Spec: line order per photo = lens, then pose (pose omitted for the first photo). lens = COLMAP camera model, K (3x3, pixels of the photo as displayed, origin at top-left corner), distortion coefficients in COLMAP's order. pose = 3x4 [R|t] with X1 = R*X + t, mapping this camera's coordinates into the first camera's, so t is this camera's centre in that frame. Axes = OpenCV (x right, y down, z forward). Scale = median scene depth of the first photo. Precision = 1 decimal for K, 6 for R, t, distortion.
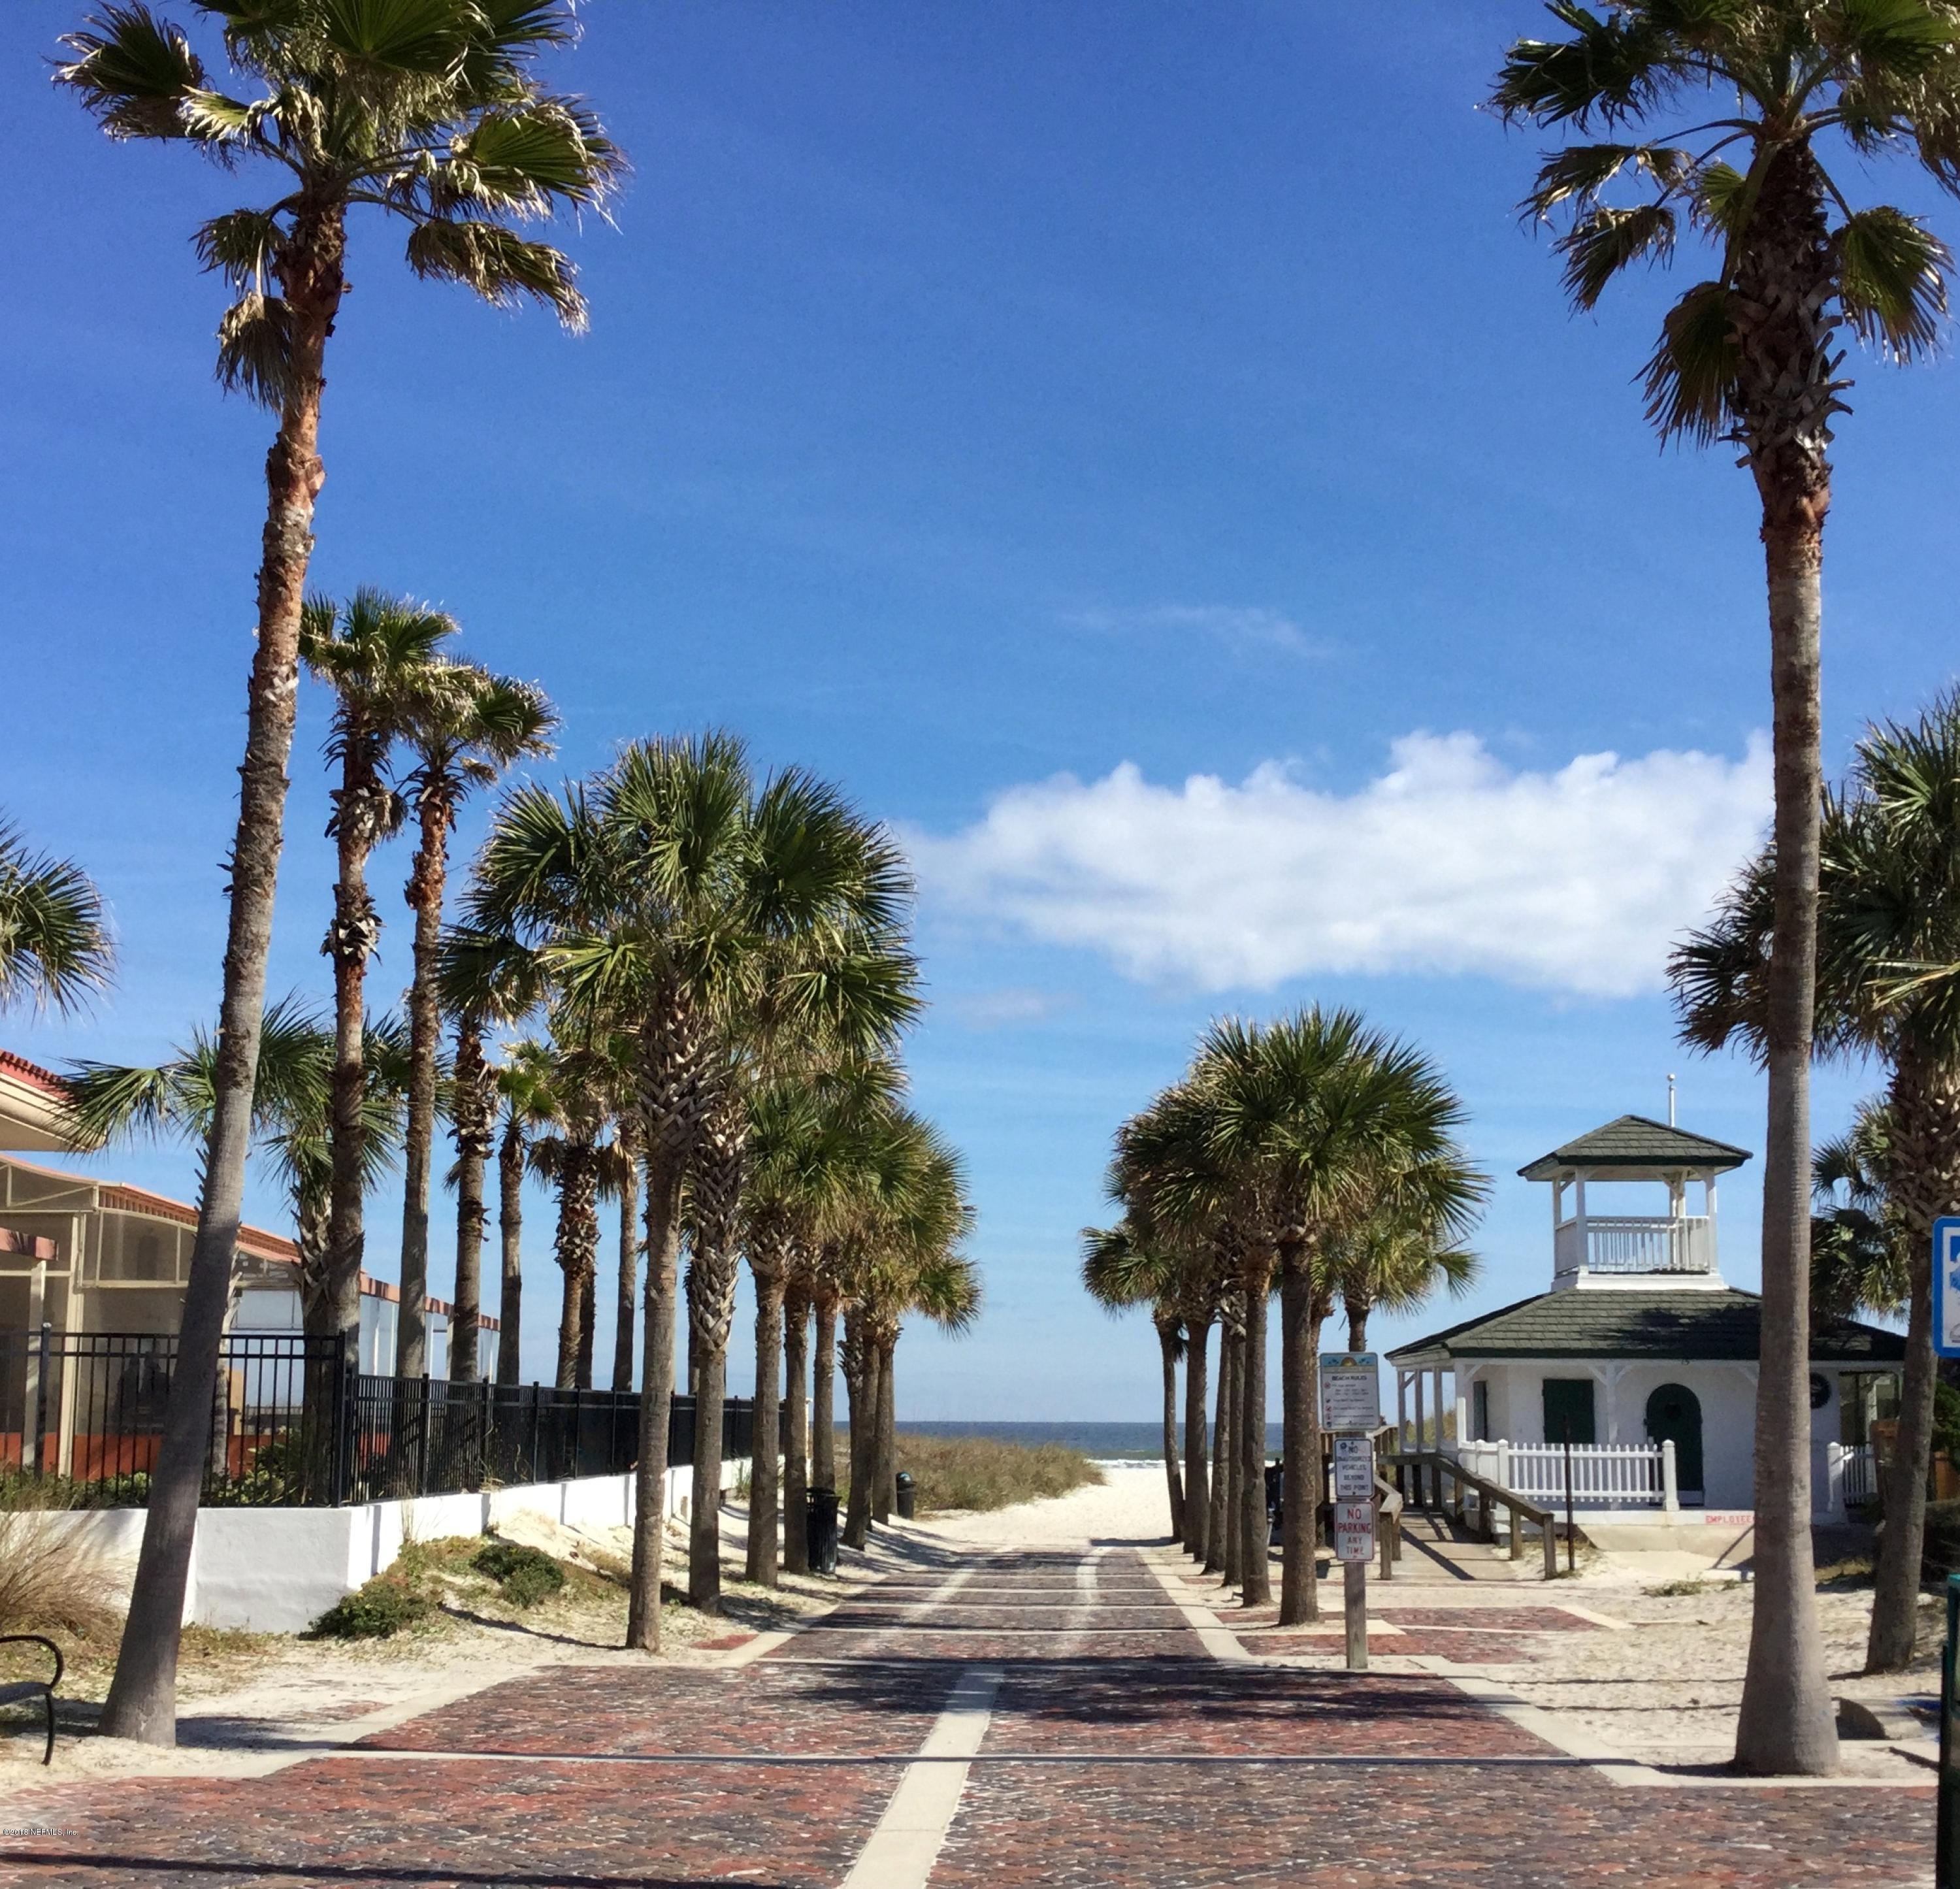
lens RADIAL K [[3923.9, 0, 980.0], [0, 3923.9, 944.5], [0, 0, 1]] dist [0.096766, 1.911214]
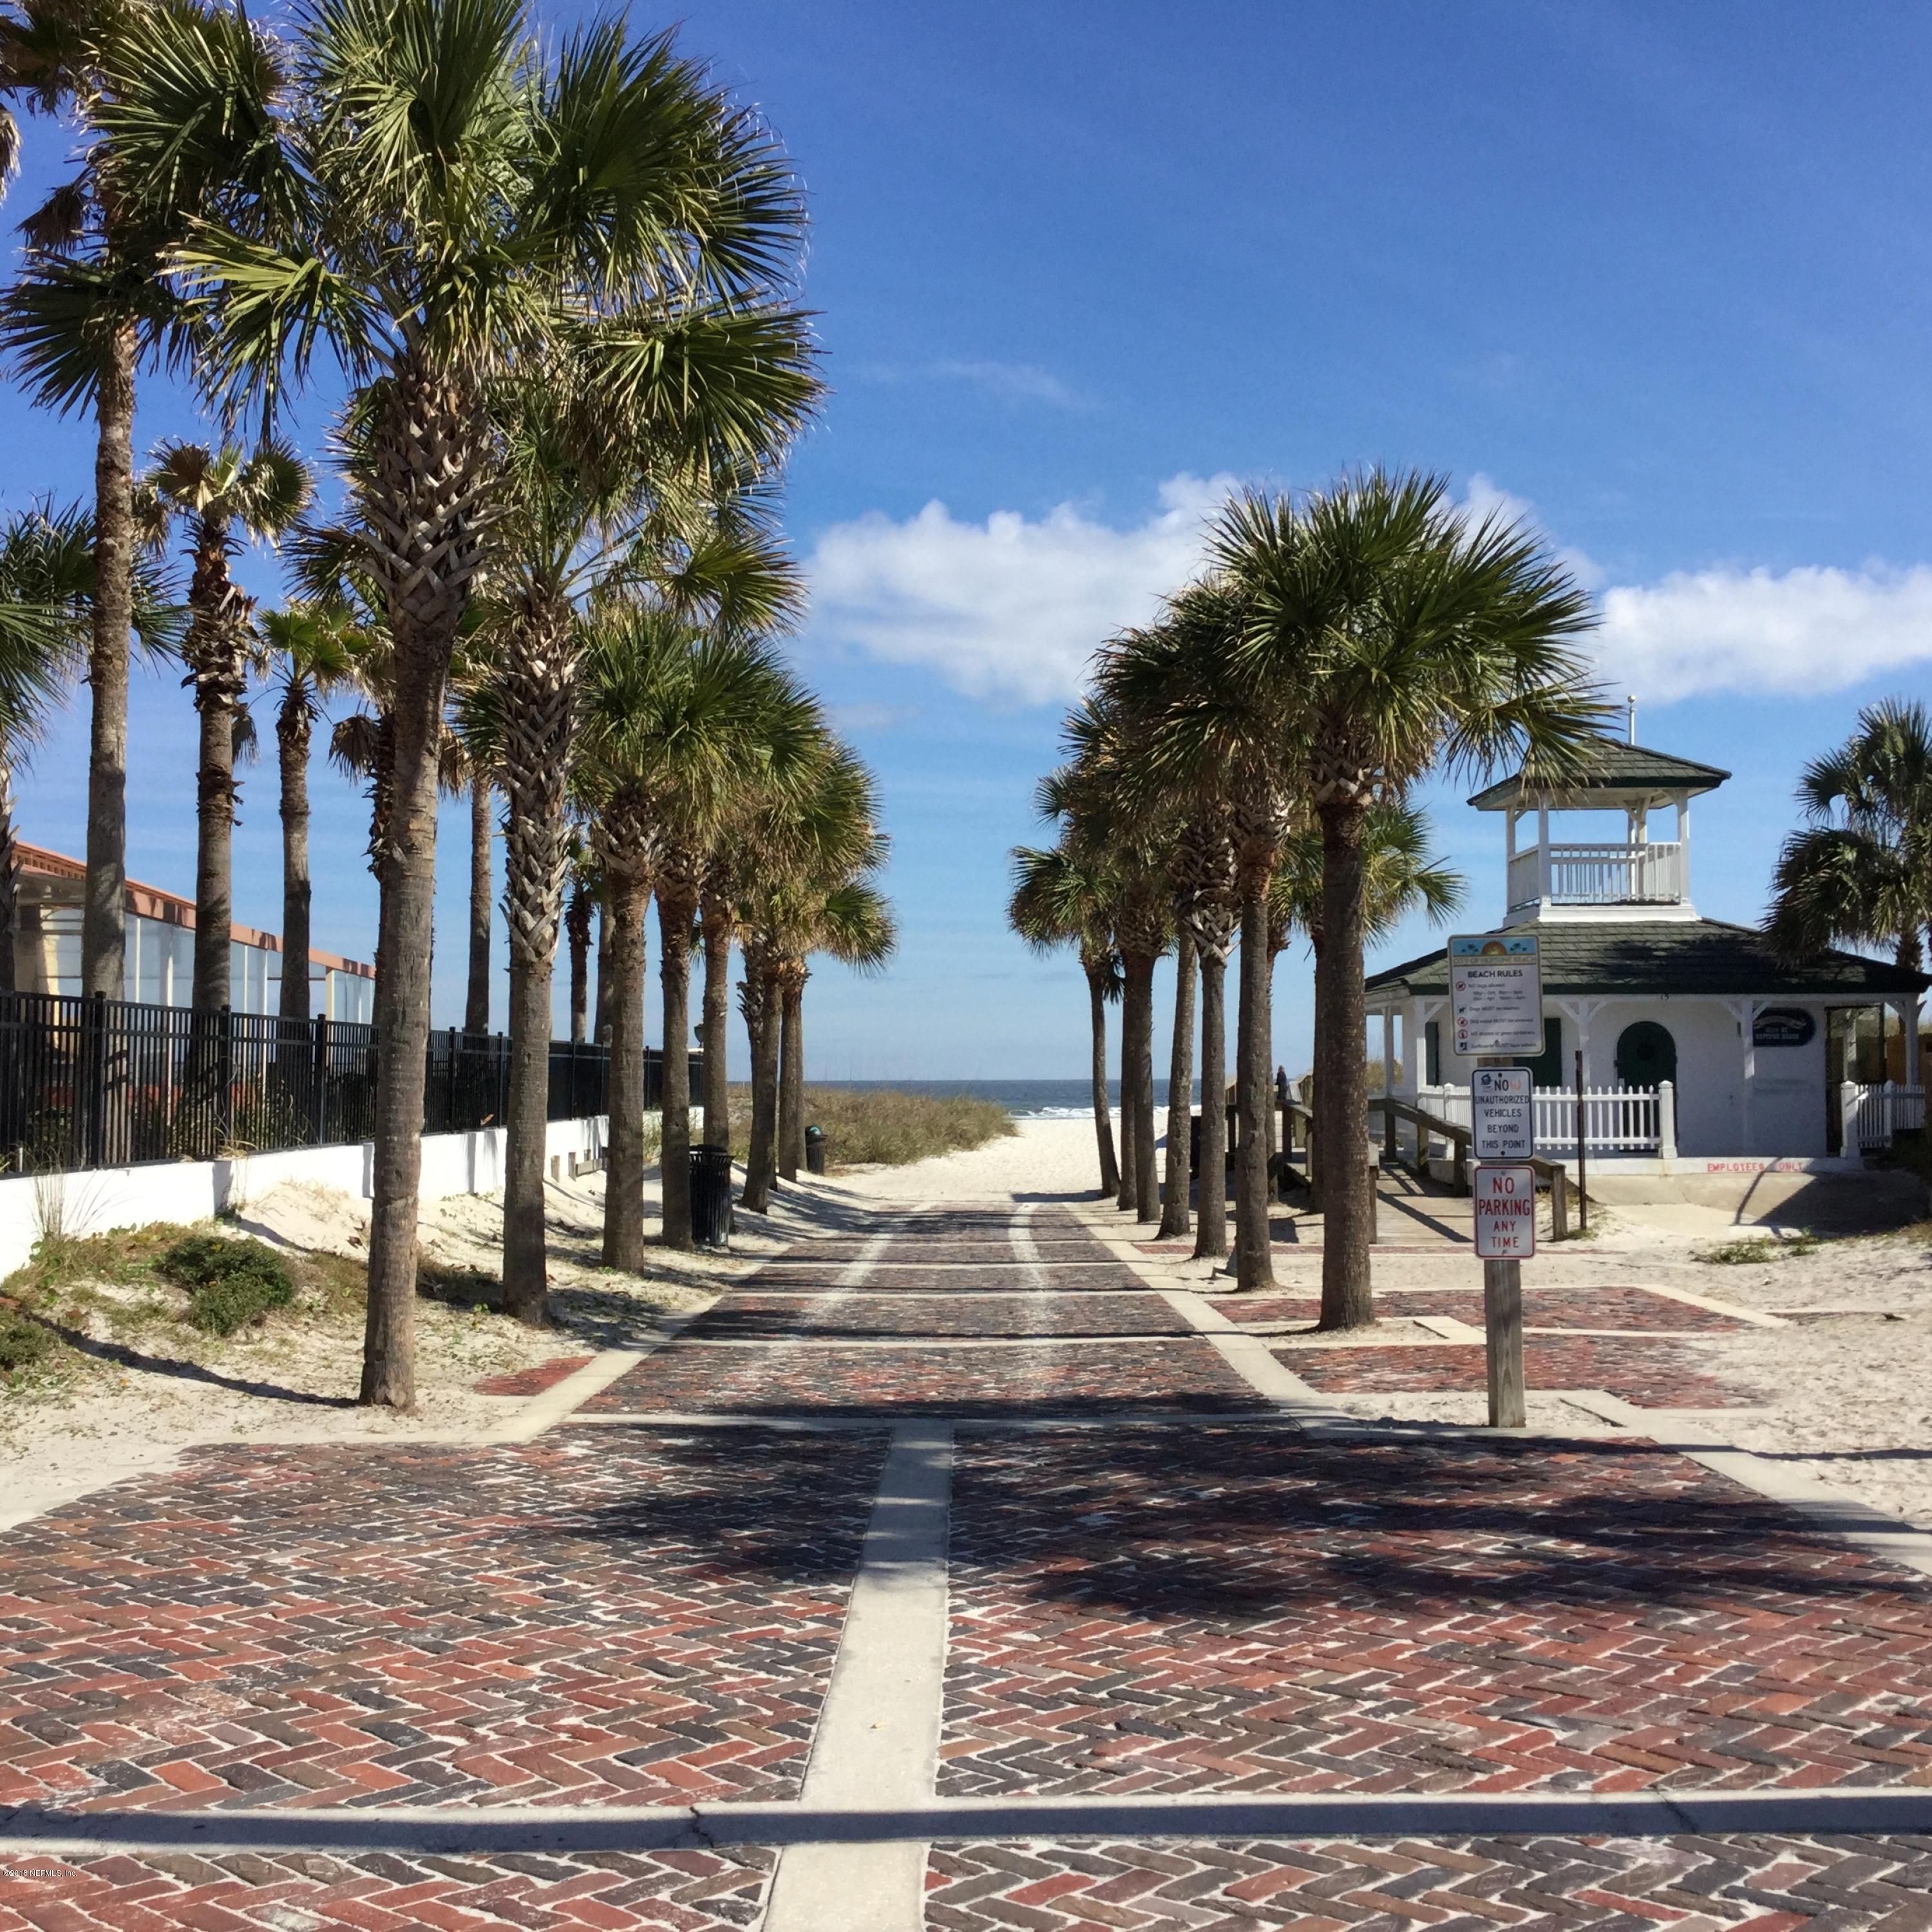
lens RADIAL K [[1917.8, 0, 966.0], [0, 1917.8, 966.0], [0, 0, 1]] dist [0.124845, -0.001087]
pose [[0.998761, -0.005211, 0.049497, -0.006095], [0.002638, 0.998648, 0.051923, 0.081101], [-0.049701, -0.051728, 0.997424, 0.607642]]
